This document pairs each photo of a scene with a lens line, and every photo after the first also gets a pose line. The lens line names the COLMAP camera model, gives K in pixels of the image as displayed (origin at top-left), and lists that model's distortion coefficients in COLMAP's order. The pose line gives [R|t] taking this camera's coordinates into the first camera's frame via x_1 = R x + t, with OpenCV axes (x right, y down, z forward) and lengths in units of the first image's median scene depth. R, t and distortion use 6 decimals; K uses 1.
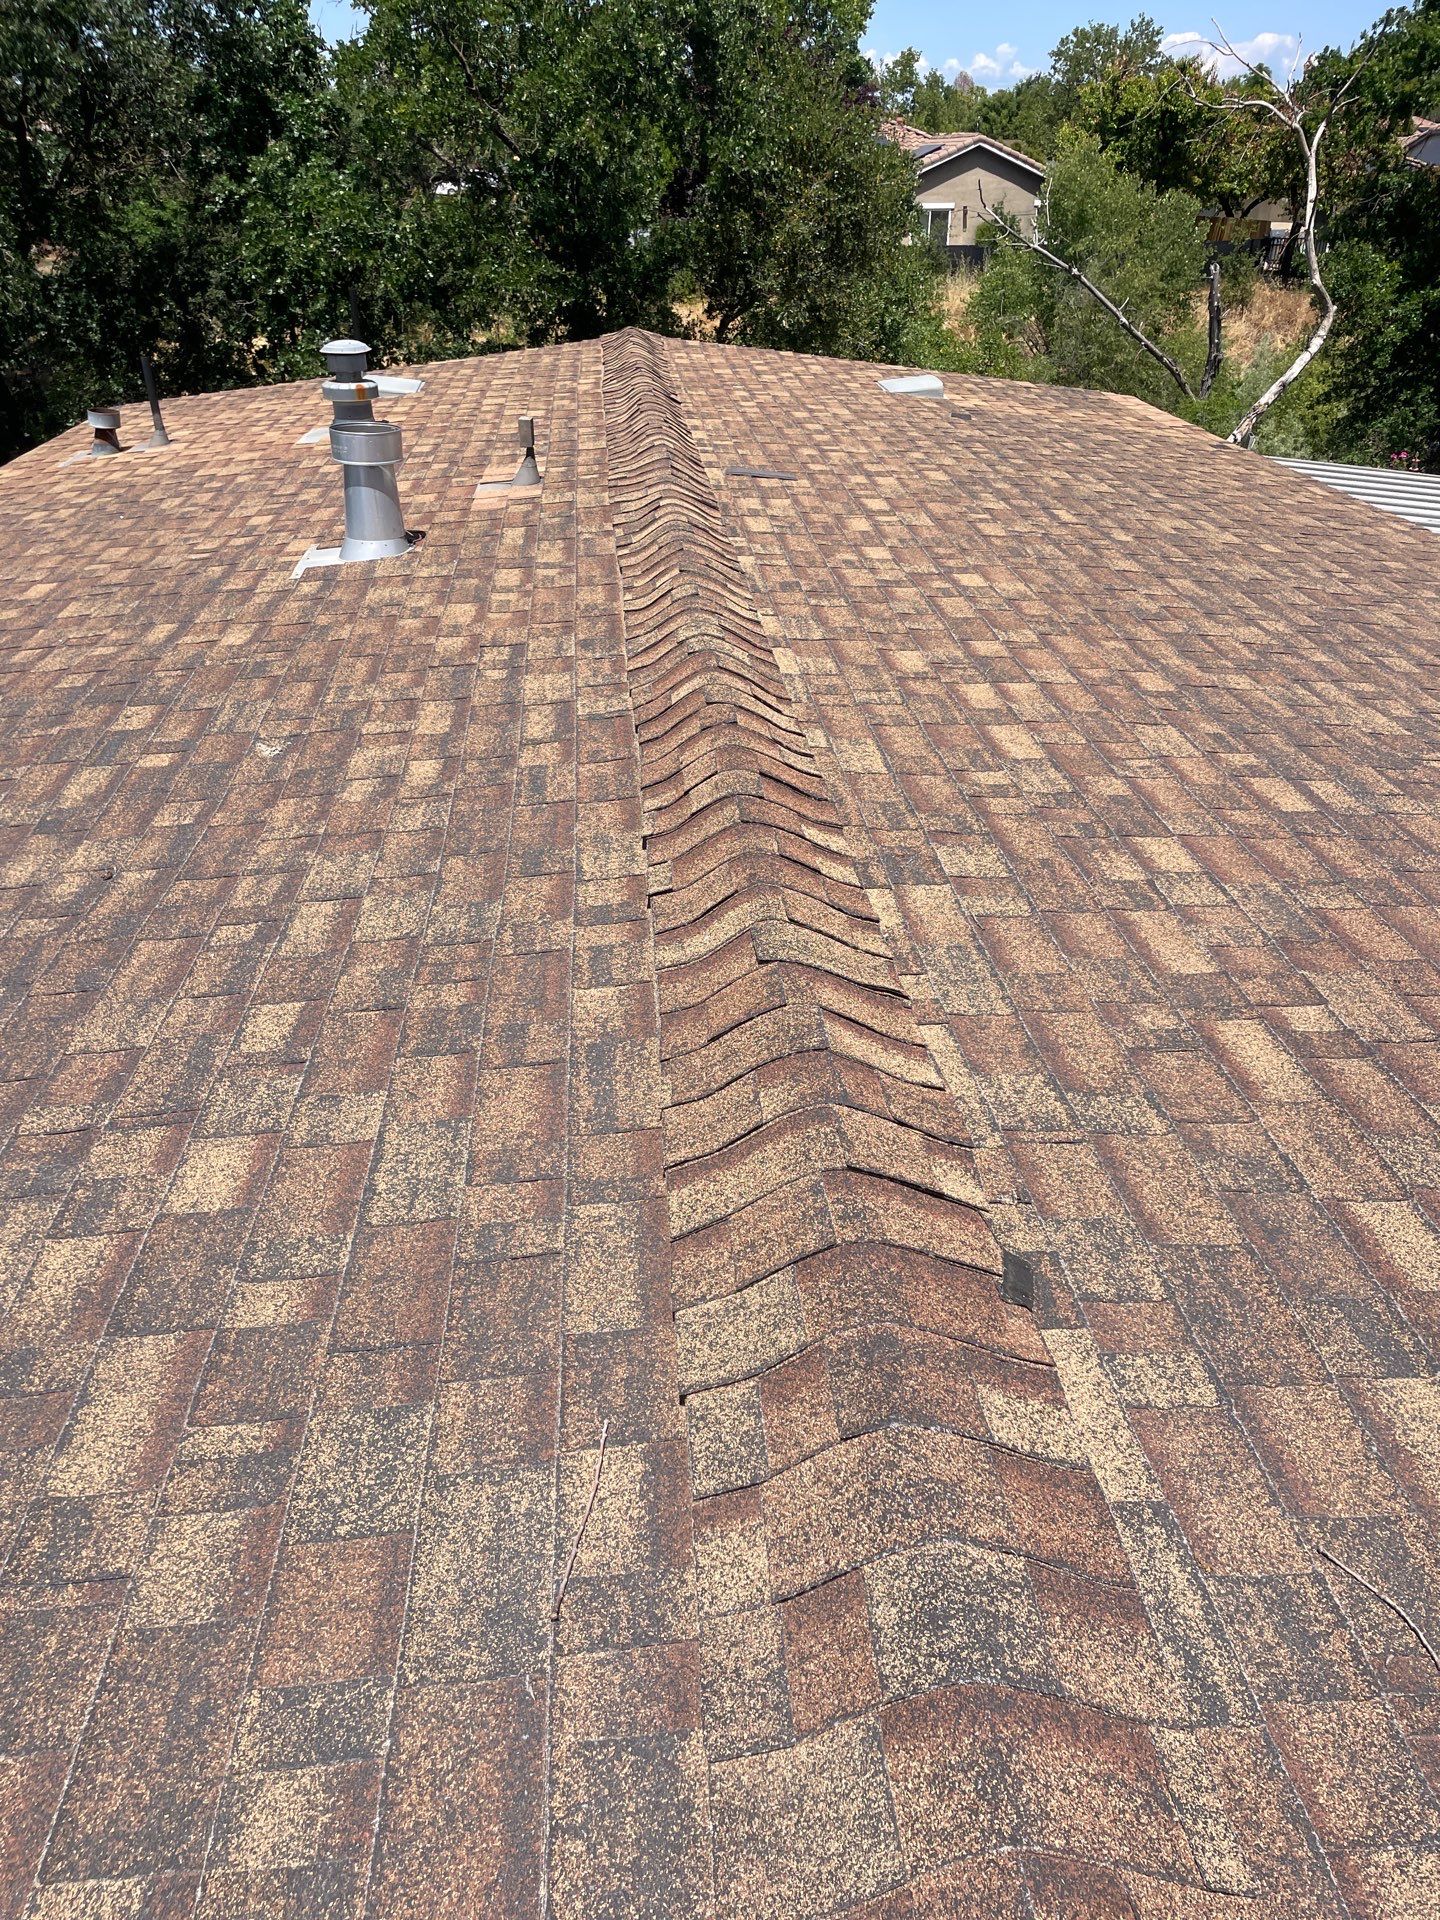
lens RADIAL K [[1450.4, 0, 714.2], [0, 1450.4, 955.6], [0, 0, 1]] dist [0.094276, -0.121682]
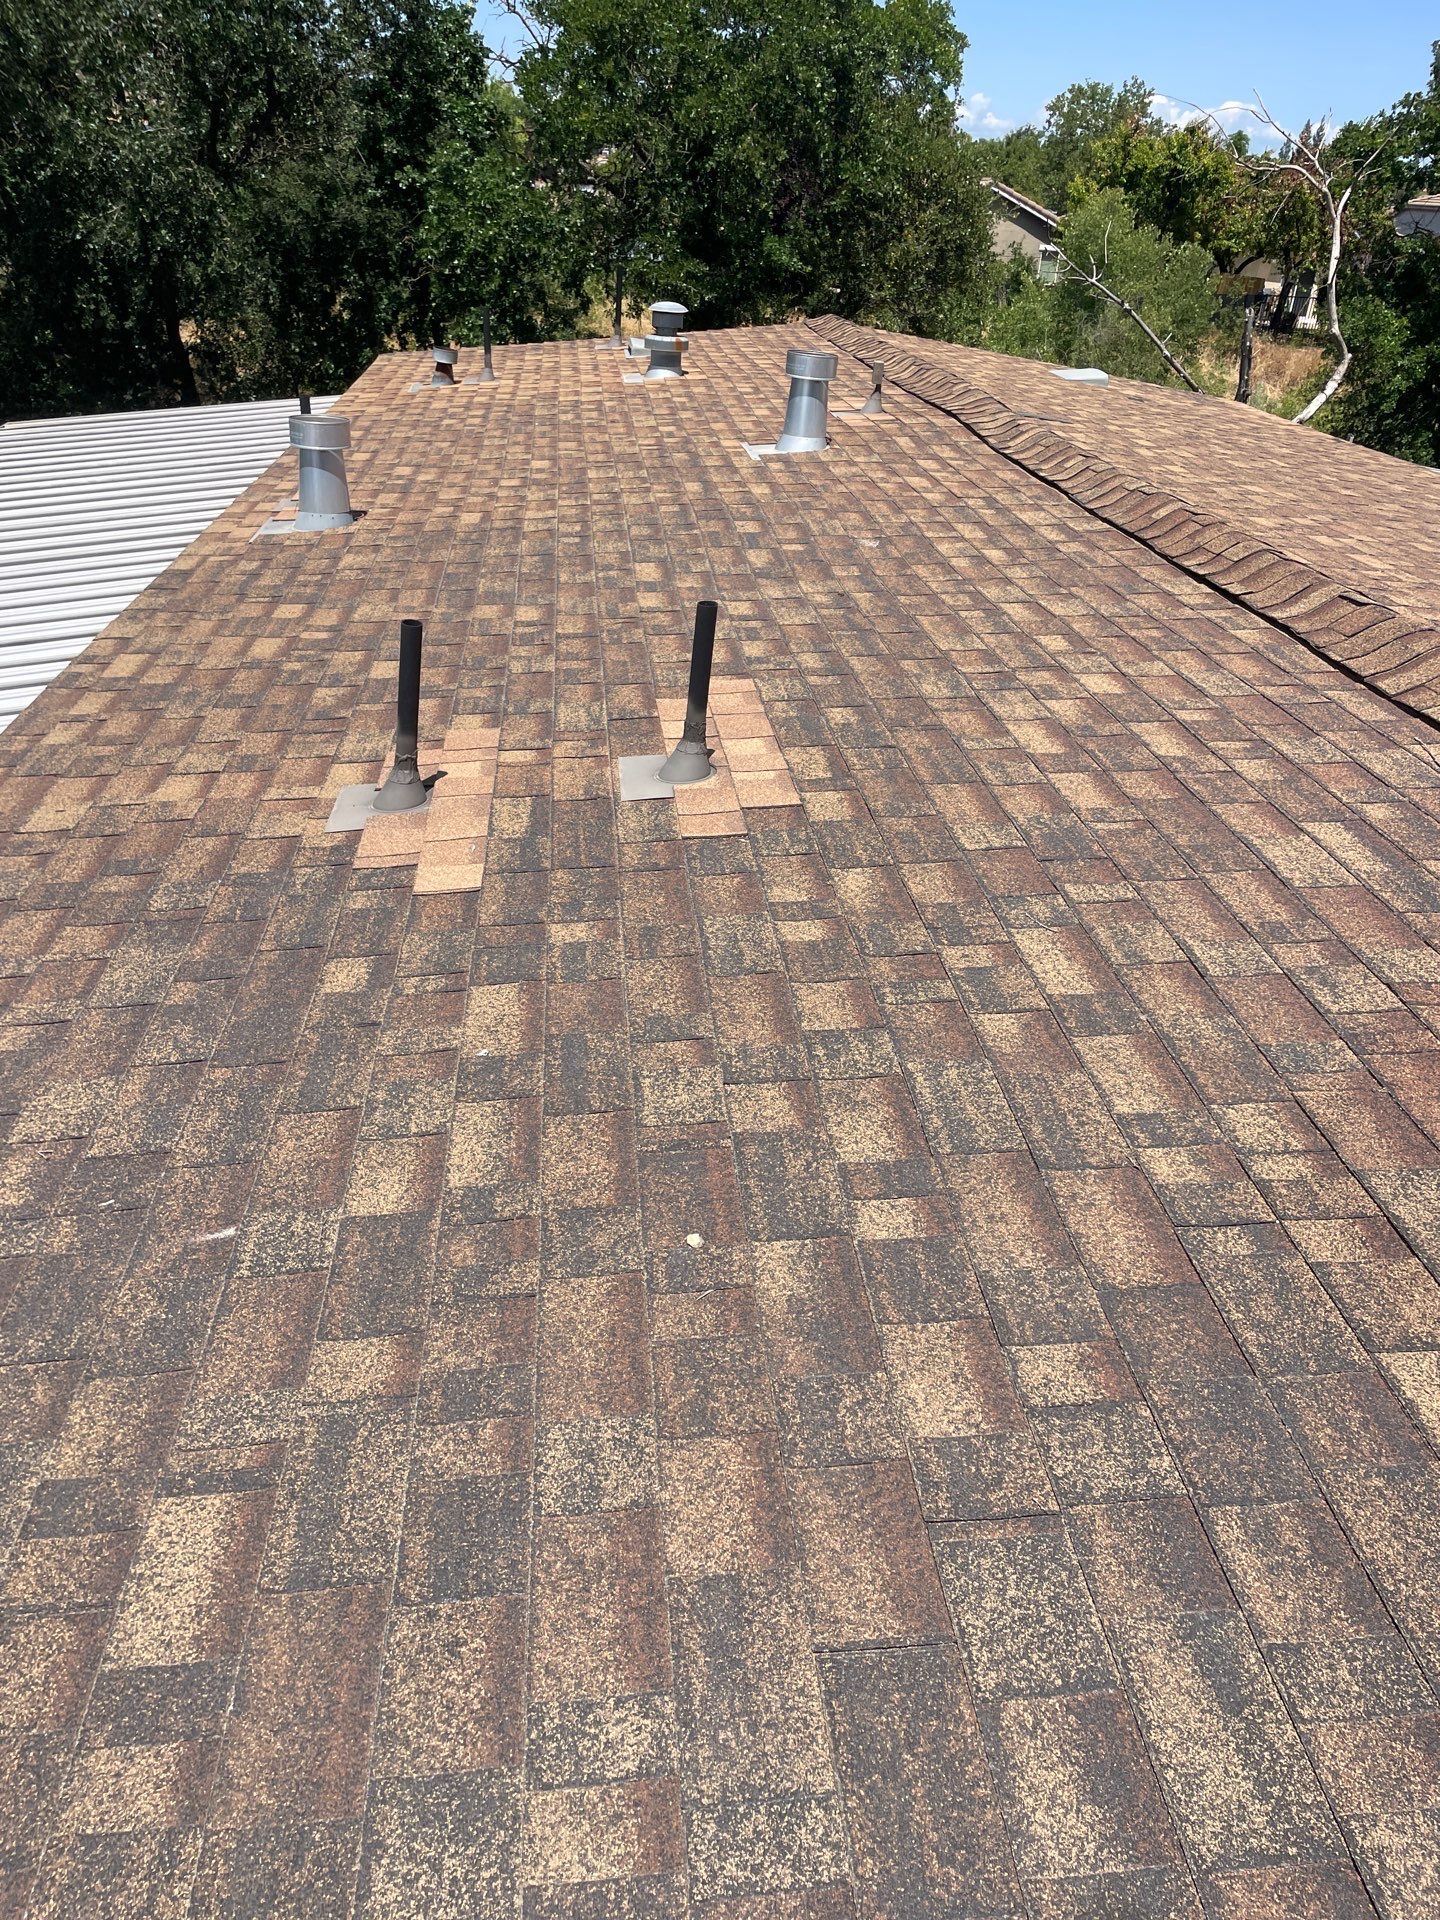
lens RADIAL K [[1434.5, 0, 720.0], [0, 1434.5, 960.0], [0, 0, 1]] dist [0.086571, -0.120456]
pose [[0.997927, 0.048449, 0.042363, -0.104694], [-0.048162, 0.998809, -0.007772, 0.063599], [-0.042689, 0.005715, 0.999072, -0.097619]]
